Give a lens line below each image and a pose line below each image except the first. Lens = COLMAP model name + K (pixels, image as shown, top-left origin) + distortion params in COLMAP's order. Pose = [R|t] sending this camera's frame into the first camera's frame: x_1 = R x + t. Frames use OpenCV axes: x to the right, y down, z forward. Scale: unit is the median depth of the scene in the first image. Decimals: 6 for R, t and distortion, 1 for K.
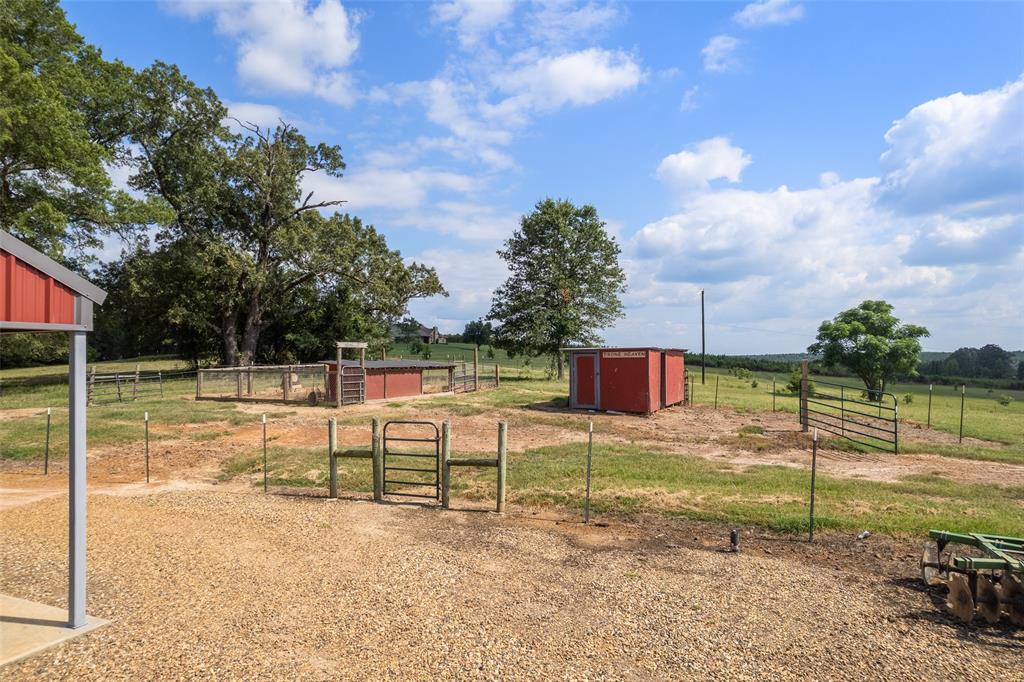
lens RADIAL K [[683.3, 0, 508.0], [0, 683.3, 346.2], [0, 0, 1]] dist [-0.039675, 0.028621]
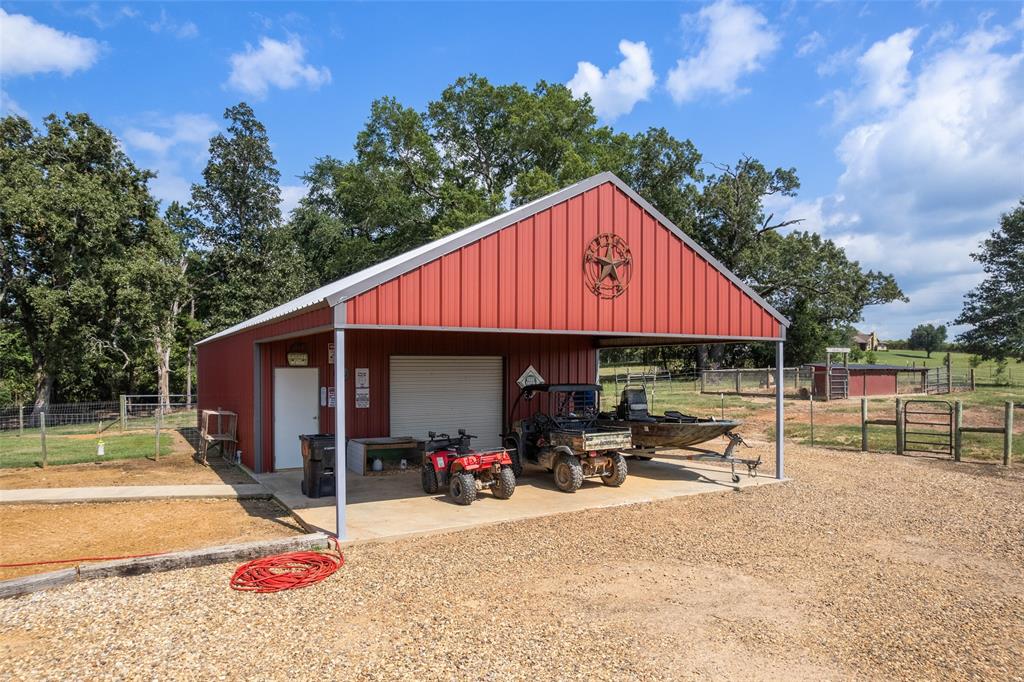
lens RADIAL K [[683.3, 0, 508.6], [0, 683.3, 368.1], [0, 0, 1]] dist [-0.039675, 0.028621]
pose [[0.826672, 0.004597, -0.562665, -0.018518], [0.006337, 0.999827, 0.017479, 0.002862], [0.562648, -0.018015, 0.826500, -0.171551]]
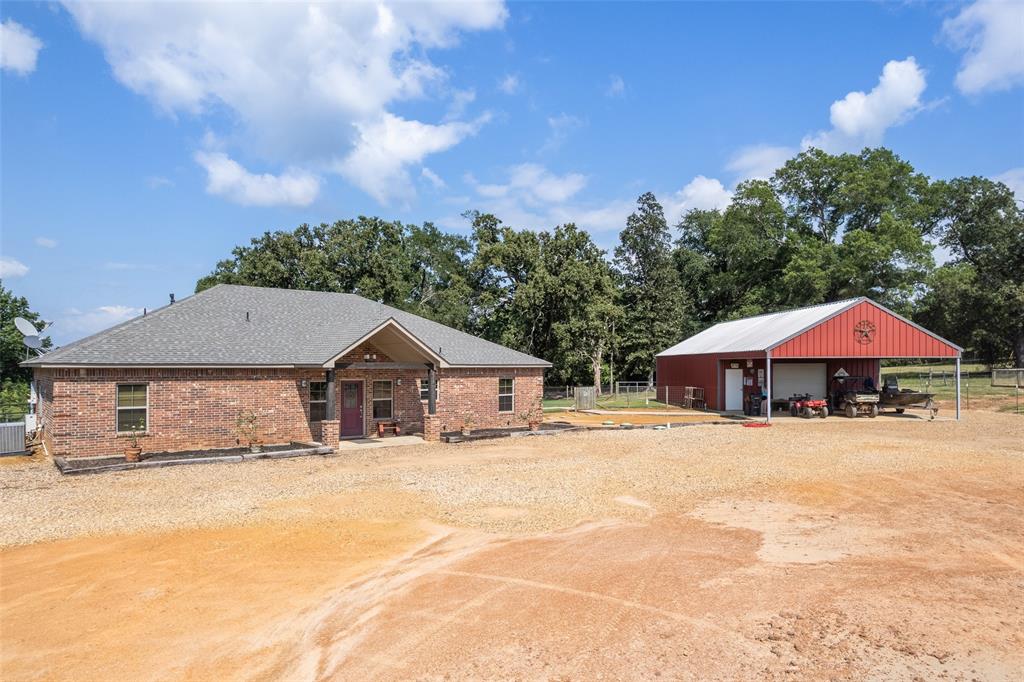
lens RADIAL K [[668.9, 0, 561.1], [0, 668.9, 363.7], [0, 0, 1]] dist [0.009499, 0.005893]
pose [[0.534744, 0.002946, -0.845009, 0.252546], [0.013298, 0.999841, 0.011901, -0.009964], [0.844910, -0.017601, 0.534620, -0.529004]]
